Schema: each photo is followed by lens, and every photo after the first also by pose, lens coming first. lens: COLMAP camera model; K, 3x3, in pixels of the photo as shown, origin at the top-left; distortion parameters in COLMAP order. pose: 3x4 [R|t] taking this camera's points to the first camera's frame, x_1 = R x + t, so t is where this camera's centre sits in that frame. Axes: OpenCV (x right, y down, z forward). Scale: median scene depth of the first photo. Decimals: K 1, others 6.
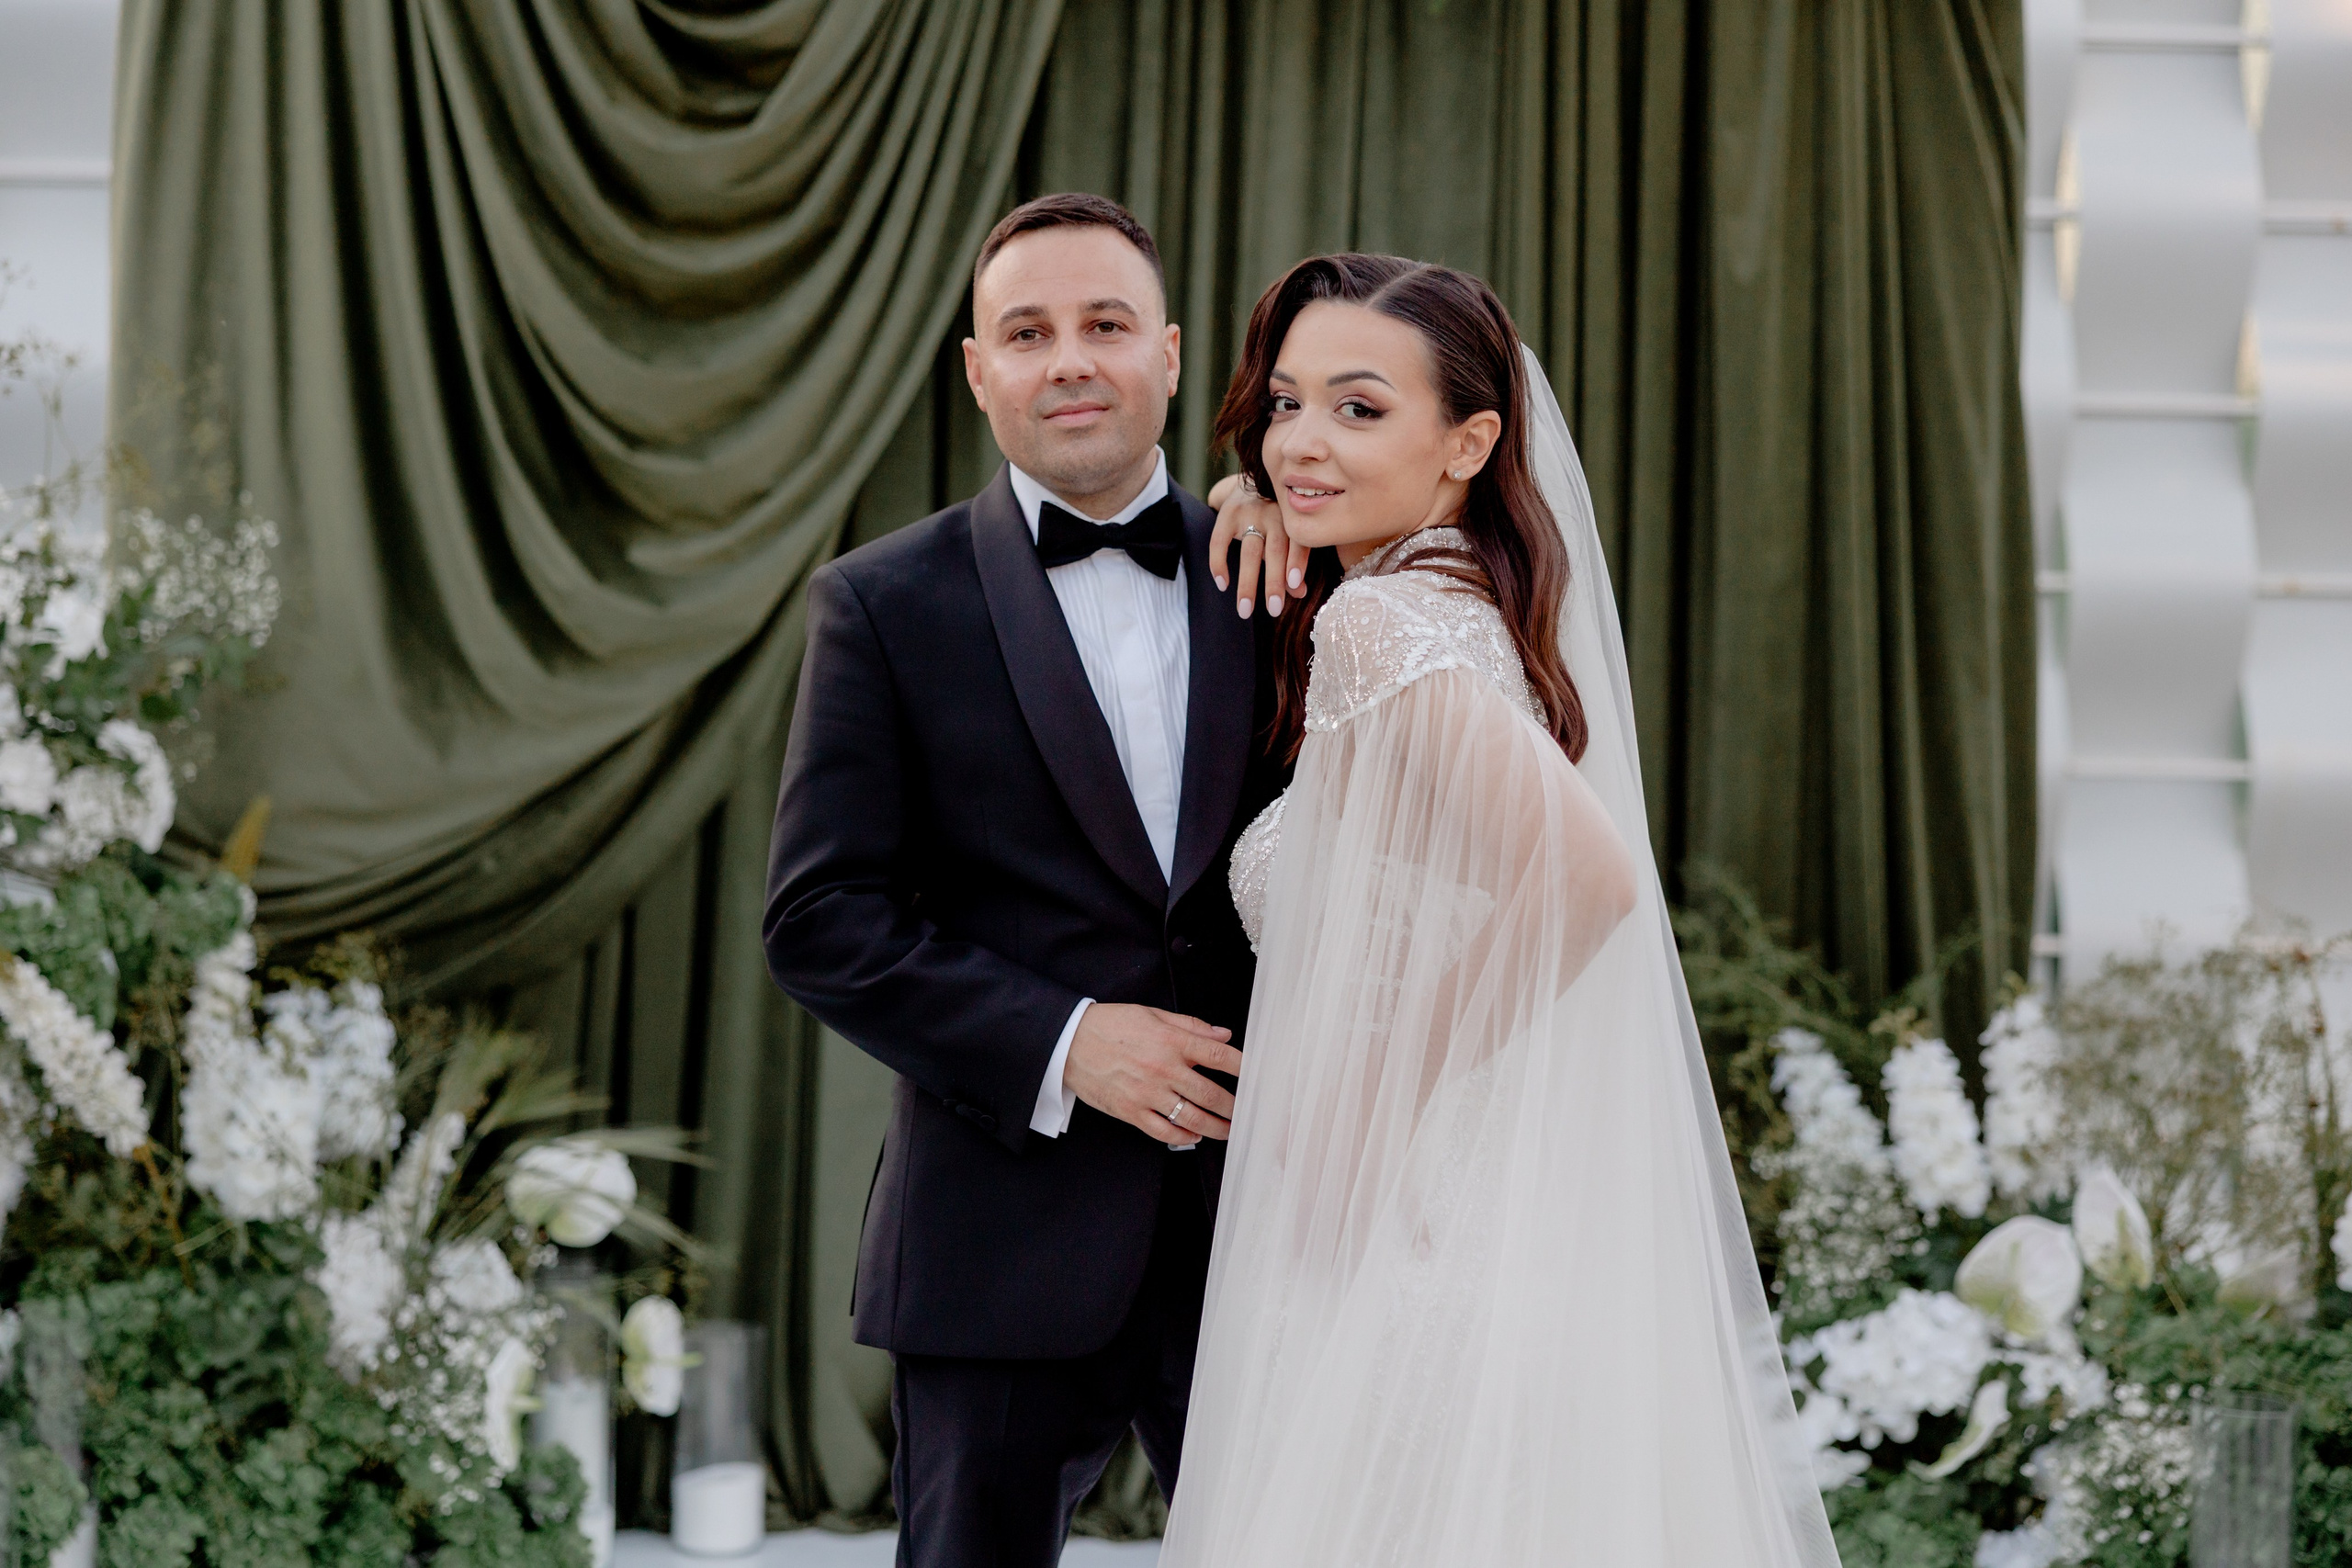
lens RADIAL K [[3677.8, 0, 1203.4], [0, 3677.8, 749.9], [0, 0, 1]] dist [0.003192, 0.000000]
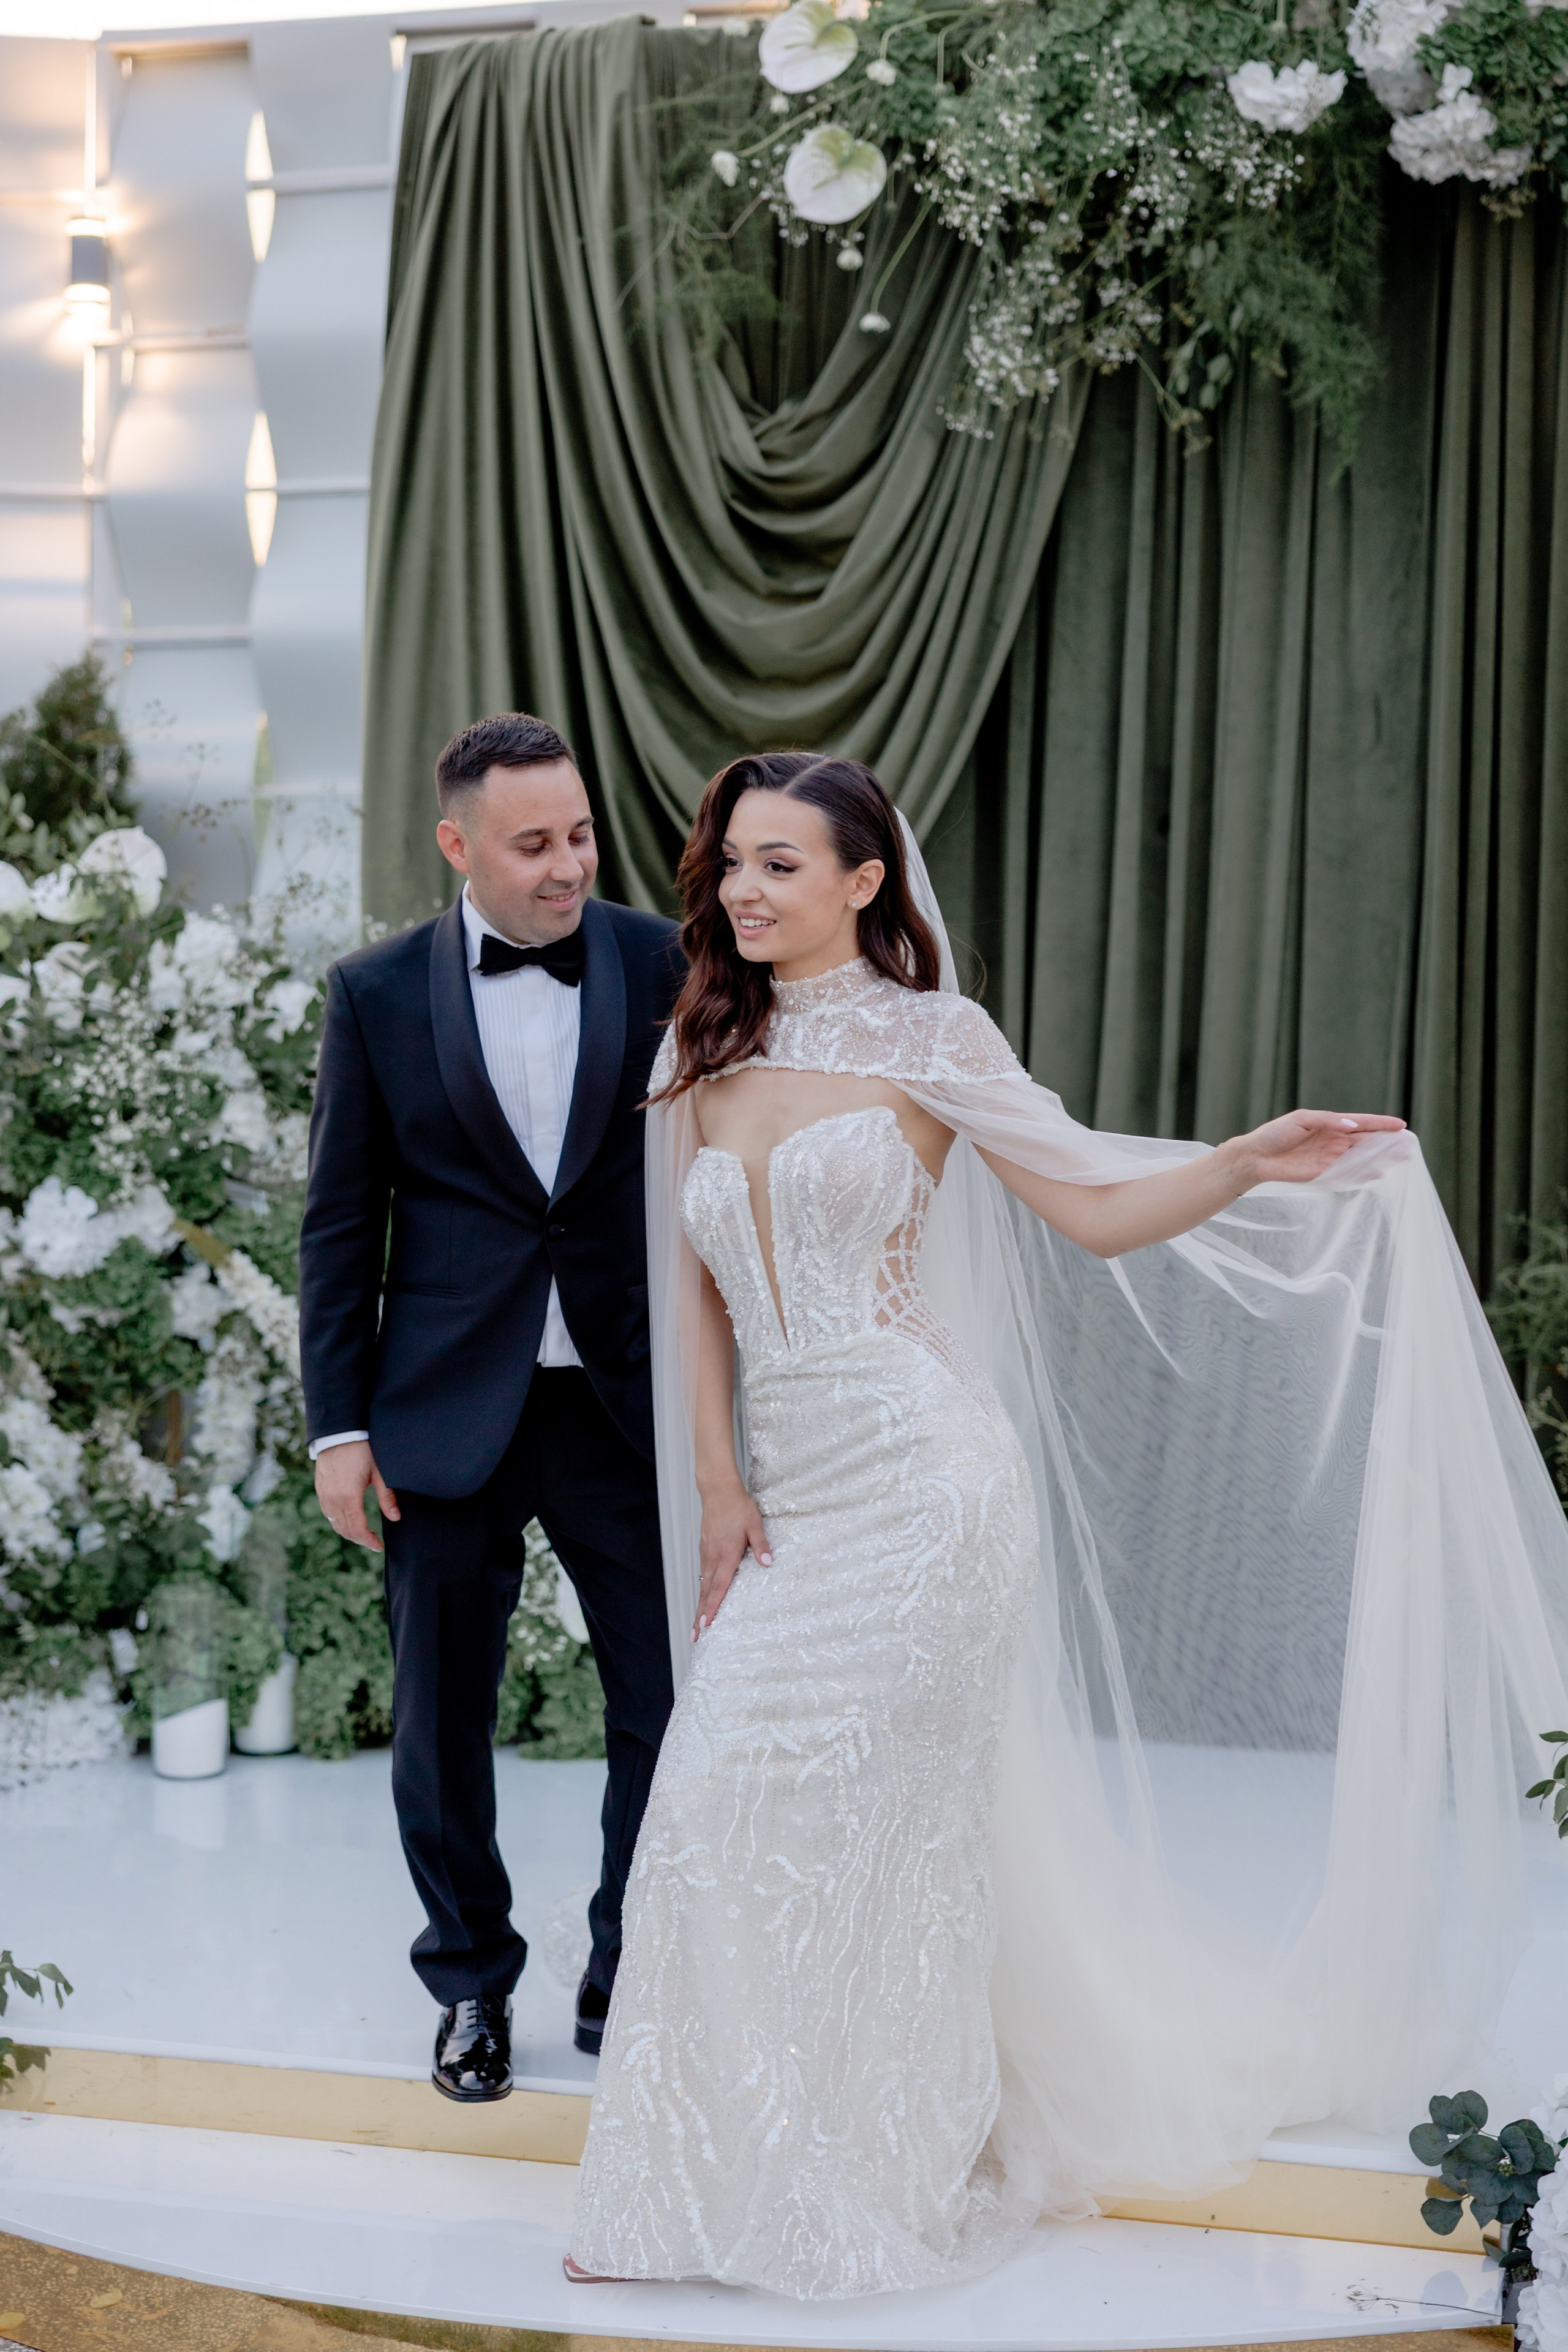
lens RADIAL K [[3659.6, 0, 781.8], [0, 3659.6, 1163.5], [0, 0, 1]] dist [0.015794, 0.000000]
pose [[0.951398, 0.001453, -0.307962, 0.260392], [0.004289, 0.999829, 0.017967, 0.000537], [0.307935, -0.018415, 0.951229, -0.207502]]
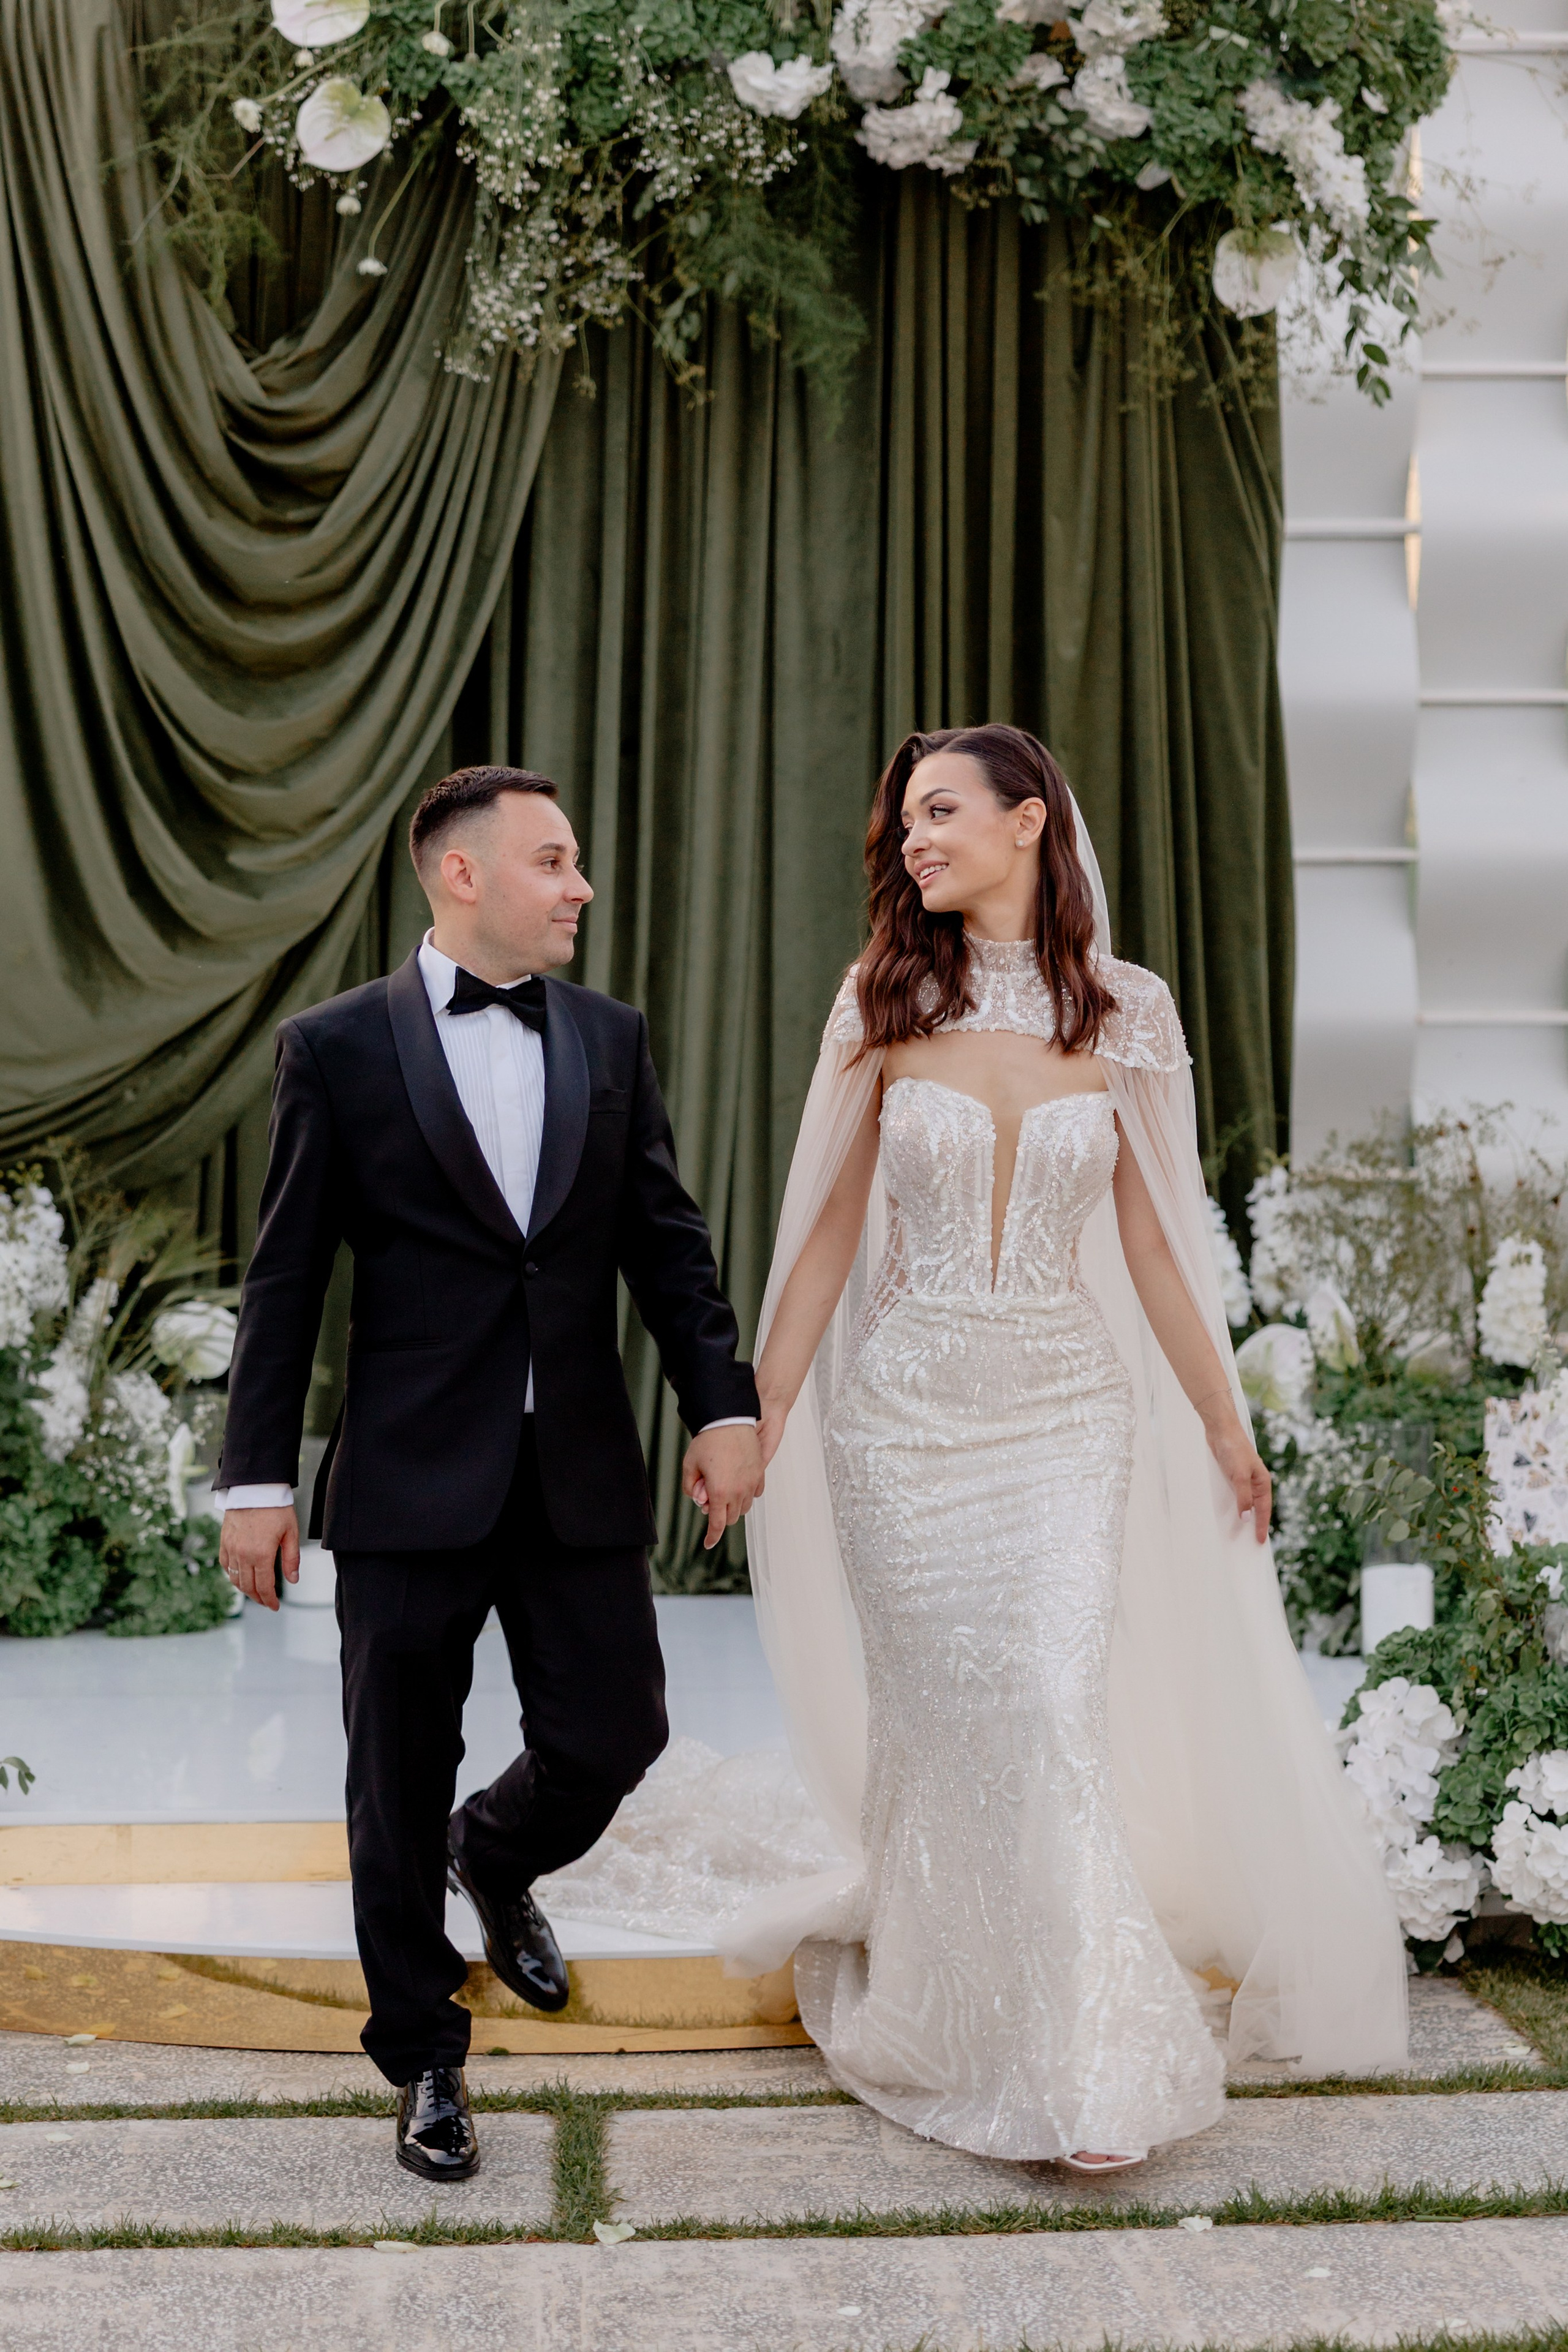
lens RADIAL K [[4536.2, 0, 745.3], [0, 4536.2, 1254.7], [0, 0, 1]] dist [0.048704, 0.000000]
pose [[0.999479, -0.022105, 0.023515, -0.012648], [0.021164, 0.998993, 0.039555, 0.029319], [-0.024366, -0.039037, 0.998941, -0.661971]]
